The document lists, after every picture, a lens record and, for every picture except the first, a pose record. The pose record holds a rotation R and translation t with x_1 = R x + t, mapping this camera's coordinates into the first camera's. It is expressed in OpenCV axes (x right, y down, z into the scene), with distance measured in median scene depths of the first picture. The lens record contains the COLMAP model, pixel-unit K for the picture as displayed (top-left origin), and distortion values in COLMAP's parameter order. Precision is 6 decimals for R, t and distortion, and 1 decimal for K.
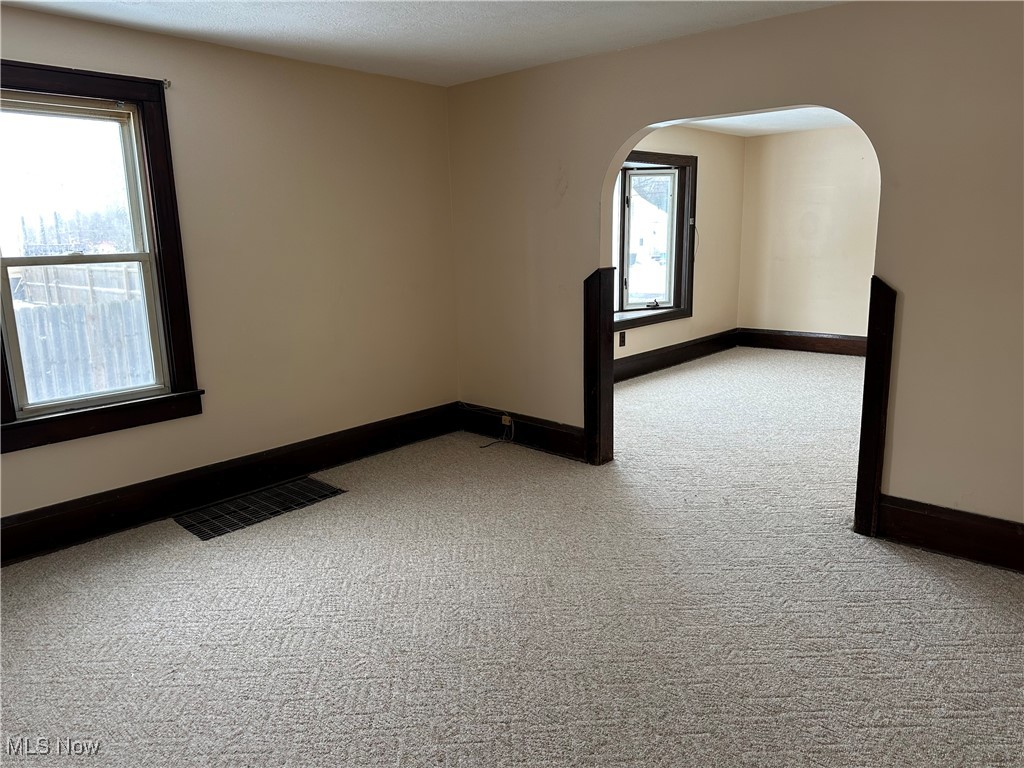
lens RADIAL K [[720.4, 0, 511.4], [0, 720.4, 381.6], [0, 0, 1]] dist [-0.004661, -0.003301]
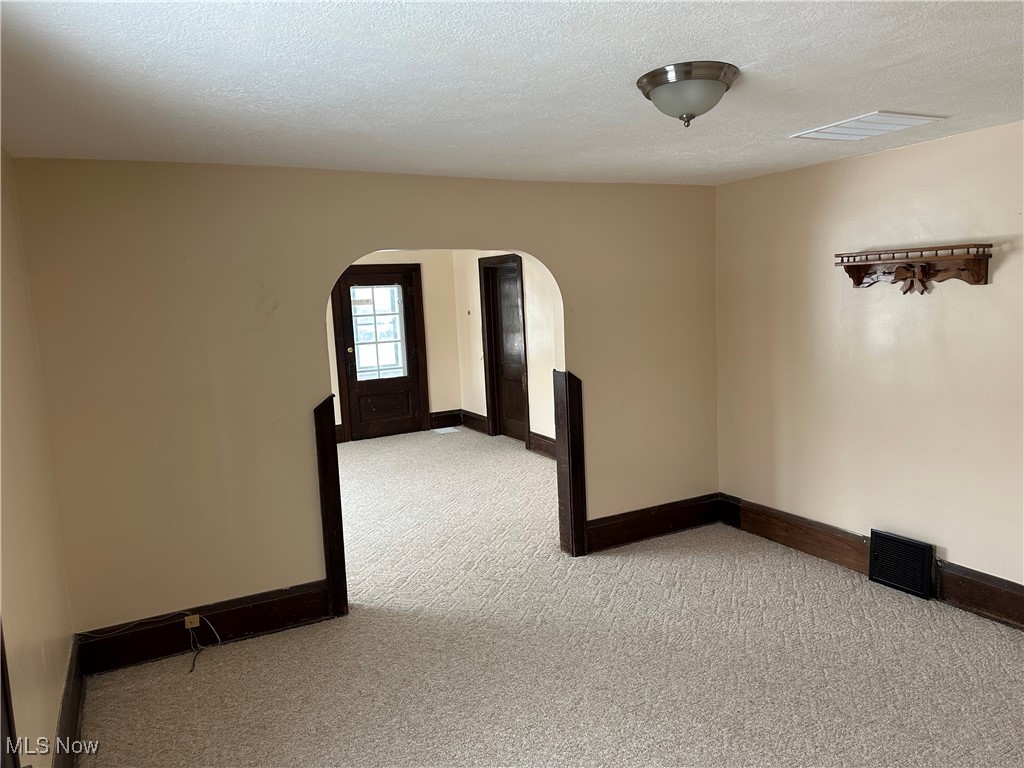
lens RADIAL K [[720.4, 0, 510.9], [0, 720.4, 384.4], [0, 0, 1]] dist [-0.004661, -0.003301]
pose [[0.333890, -0.120310, 0.934903, -0.619875], [0.239224, 0.970164, 0.039411, -0.146289], [-0.911751, 0.210493, 0.352709, 0.460195]]
